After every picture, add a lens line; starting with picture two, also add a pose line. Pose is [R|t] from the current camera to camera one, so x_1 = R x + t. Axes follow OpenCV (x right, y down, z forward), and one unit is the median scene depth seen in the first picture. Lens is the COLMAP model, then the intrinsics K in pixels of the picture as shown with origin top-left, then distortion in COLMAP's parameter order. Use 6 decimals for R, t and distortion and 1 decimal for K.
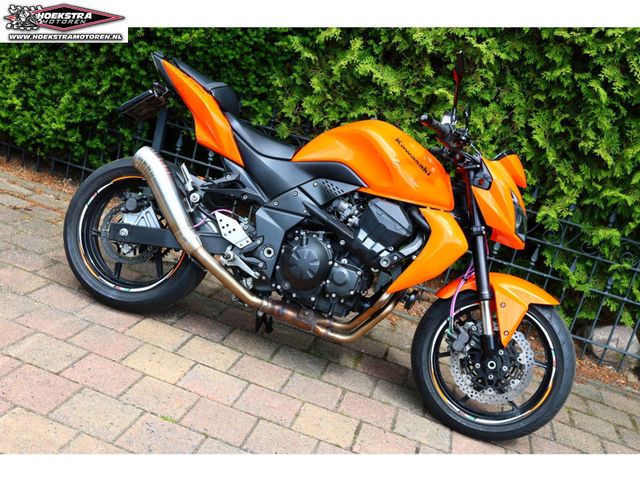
lens RADIAL K [[714.7, 0, 318.2], [0, 714.7, 238.6], [0, 0, 1]] dist [-0.001889, 0.008794]
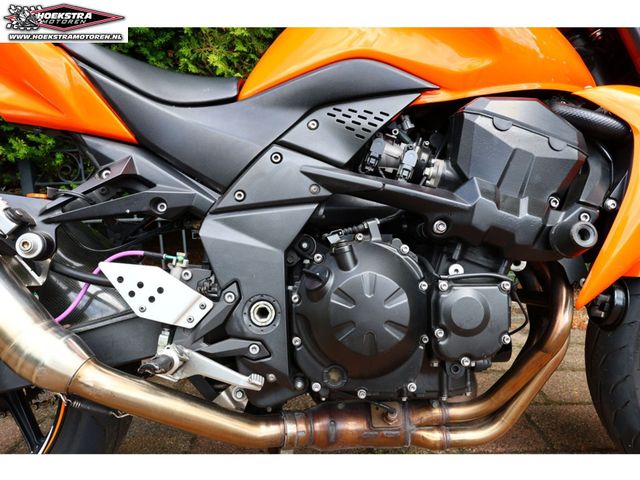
lens RADIAL K [[482.9, 0, 320.9], [0, 482.9, 241.9], [0, 0, 1]] dist [0.004643, 0.001058]
pose [[0.928230, -0.324555, 0.181805, -0.074153], [0.331715, 0.943331, -0.009599, -0.005552], [-0.168387, 0.069217, 0.983288, 0.713012]]
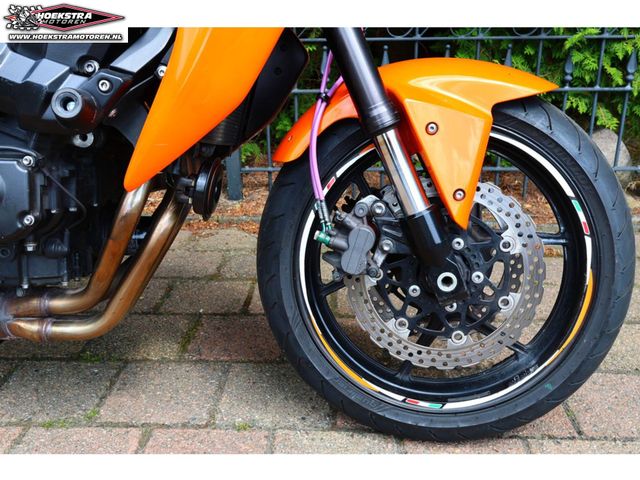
lens RADIAL K [[635.6, 0, 319.7], [0, 635.6, 241.0], [0, 0, 1]] dist [-0.002761, 0.004466]
pose [[0.945997, -0.313902, 0.080969, 0.147573], [0.300311, 0.942638, 0.145765, 0.078622], [-0.122080, -0.113577, 0.986000, 0.633693]]
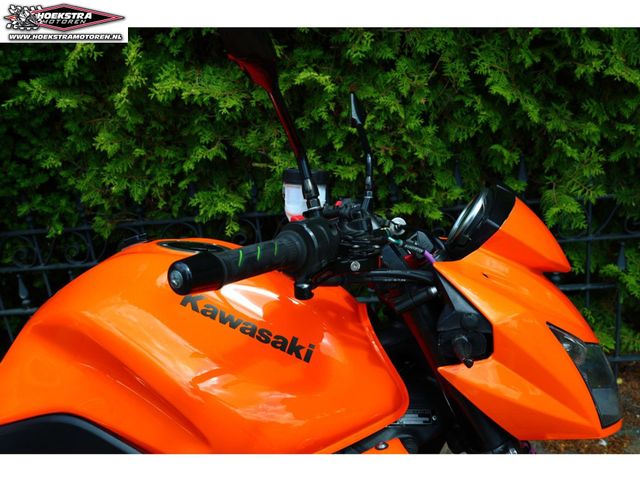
lens RADIAL K [[607.9, 0, 320.0], [0, 607.9, 240.0], [0, 0, 1]] dist [0.002331, 0.003735]
pose [[0.924985, -0.380002, -0.000732, 0.177439], [0.379022, 0.922458, 0.073574, -0.158040], [-0.027283, -0.068332, 0.997289, 0.692528]]
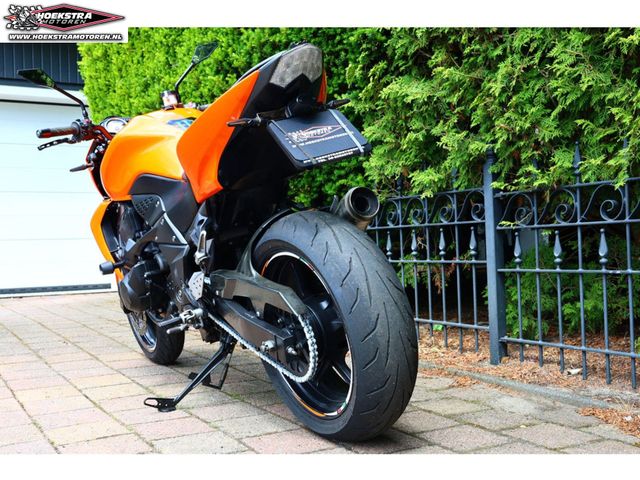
lens RADIAL K [[732.2, 0, 320.0], [0, 732.2, 240.0], [0, 0, 1]] dist [-0.000841, -0.013280]
pose [[0.648212, -0.282338, -0.707183, 0.790271], [0.013638, 0.932875, -0.359943, 0.335185], [0.761338, 0.223675, 0.608551, 0.588618]]
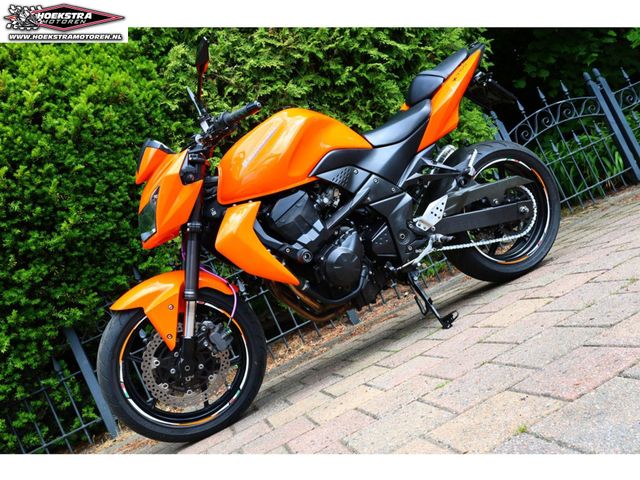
lens RADIAL K [[550.1, 0, 320.0], [0, 550.1, 240.0], [0, 0, 1]] dist [0.002033, -0.004846]
pose [[0.667062, -0.570739, 0.478837, -0.419186], [0.703365, 0.694331, -0.152256, 0.115458], [-0.245573, 0.438362, 0.864600, 0.360386]]
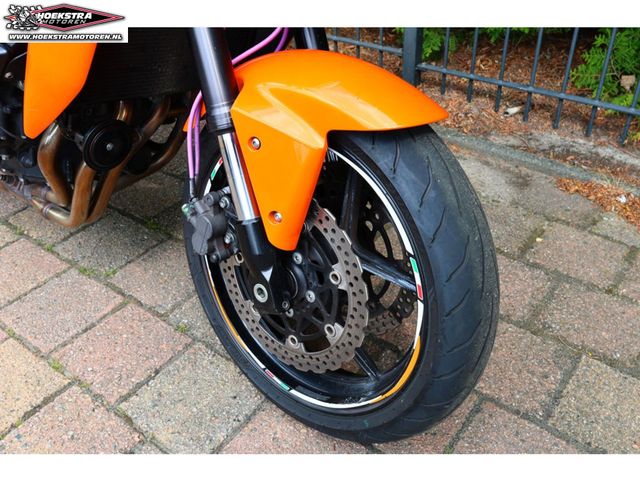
lens RADIAL K [[602.0, 0, 320.0], [0, 602.0, 240.0], [0, 0, 1]] dist [-0.002132, -0.000938]
pose [[0.873656, 0.001829, -0.486541, 0.419546], [0.154479, 0.947208, 0.280951, 0.056065], [0.461369, -0.320615, 0.827251, 0.713994]]
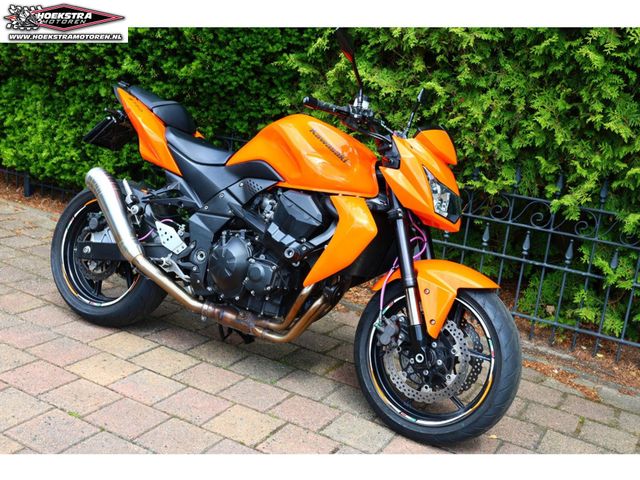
lens RADIAL K [[732.2, 0, 320.0], [0, 732.2, 240.0], [0, 0, 1]] dist [-0.000841, -0.013280]
pose [[0.952834, -0.085488, -0.291204, 0.390330], [0.062981, 0.994318, -0.085821, 0.095199], [0.296886, 0.063433, 0.952804, 0.059237]]
